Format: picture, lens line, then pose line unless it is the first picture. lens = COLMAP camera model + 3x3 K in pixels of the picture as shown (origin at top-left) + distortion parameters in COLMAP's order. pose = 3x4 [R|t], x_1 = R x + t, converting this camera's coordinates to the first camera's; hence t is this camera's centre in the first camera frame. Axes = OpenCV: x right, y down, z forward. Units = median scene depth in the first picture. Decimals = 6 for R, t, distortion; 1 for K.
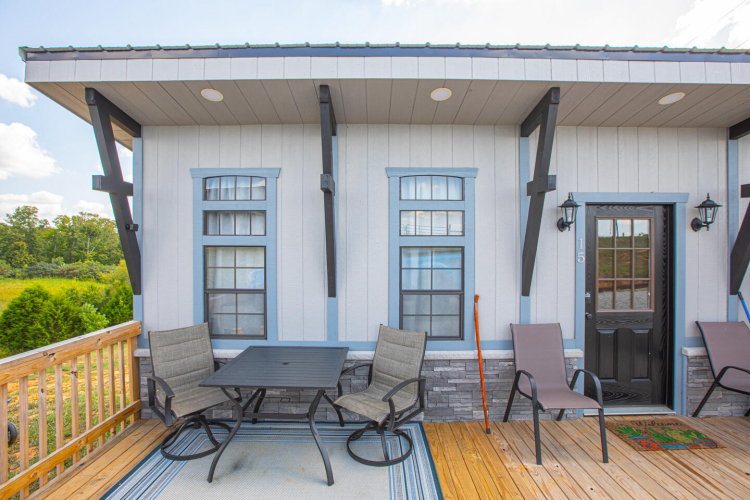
lens RADIAL K [[341.8, 0, 373.1], [0, 341.8, 250.5], [0, 0, 1]] dist [-0.064299, 0.024537]
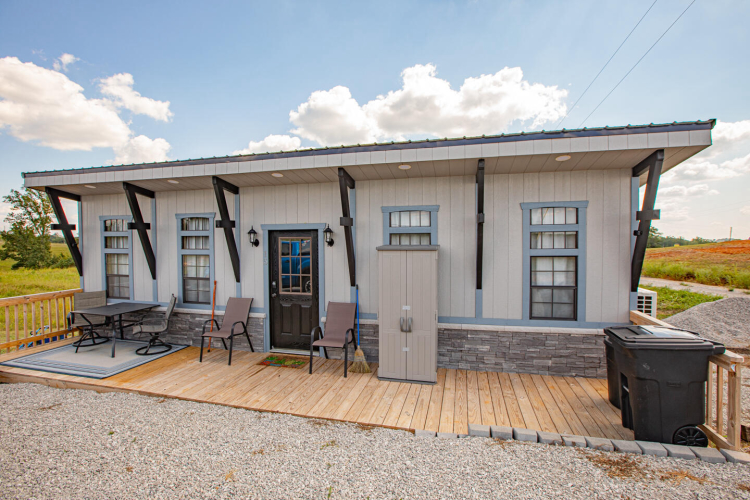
lens RADIAL K [[341.8, 0, 373.1], [0, 341.8, 250.5], [0, 0, 1]] dist [-0.064299, 0.024537]
pose [[0.971890, 0.005051, -0.235381, 1.610406], [-0.000784, 0.999834, 0.018220, -0.070817], [0.235433, -0.017523, 0.971732, -0.602208]]
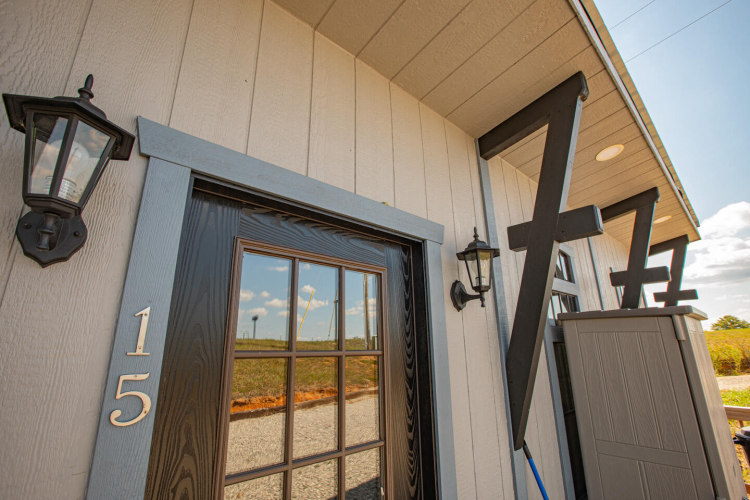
lens RADIAL K [[341.8, 0, 373.1], [0, 341.8, 250.5], [0, 0, 1]] dist [-0.064299, 0.024537]
pose [[0.743565, 0.175627, 0.645187, 0.562012], [0.016384, 0.959815, -0.280155, -0.008153], [-0.668462, 0.218884, 0.710808, 0.705015]]
